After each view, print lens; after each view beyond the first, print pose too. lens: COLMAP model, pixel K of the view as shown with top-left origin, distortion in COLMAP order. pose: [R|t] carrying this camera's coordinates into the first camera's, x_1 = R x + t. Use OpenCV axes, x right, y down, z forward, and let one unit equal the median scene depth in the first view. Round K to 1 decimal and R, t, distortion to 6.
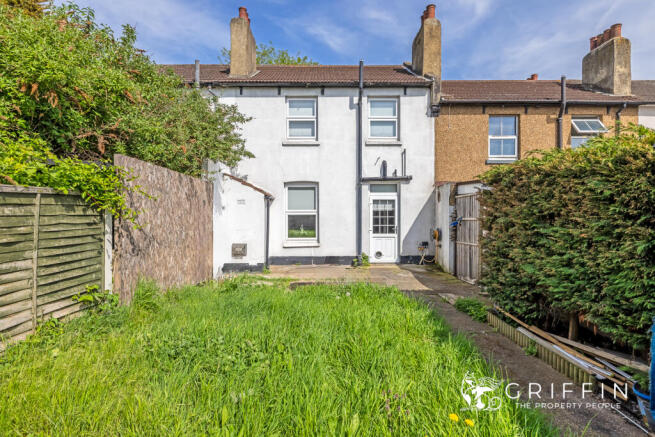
lens RADIAL K [[376.7, 0, 327.0], [0, 376.7, 216.2], [0, 0, 1]] dist [0.000081, 0.000023]
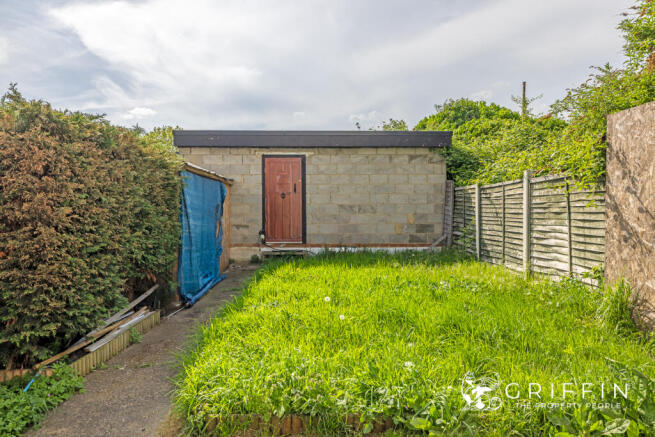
lens RADIAL K [[454.3, 0, 327.4], [0, 454.3, 216.5], [0, 0, 1]] dist [-0.000126, -0.000047]
pose [[-0.999973, 0.007145, -0.001959, 0.066600], [0.007114, 0.999850, 0.015790, 0.039488], [0.002071, 0.015776, -0.999873, 2.233891]]
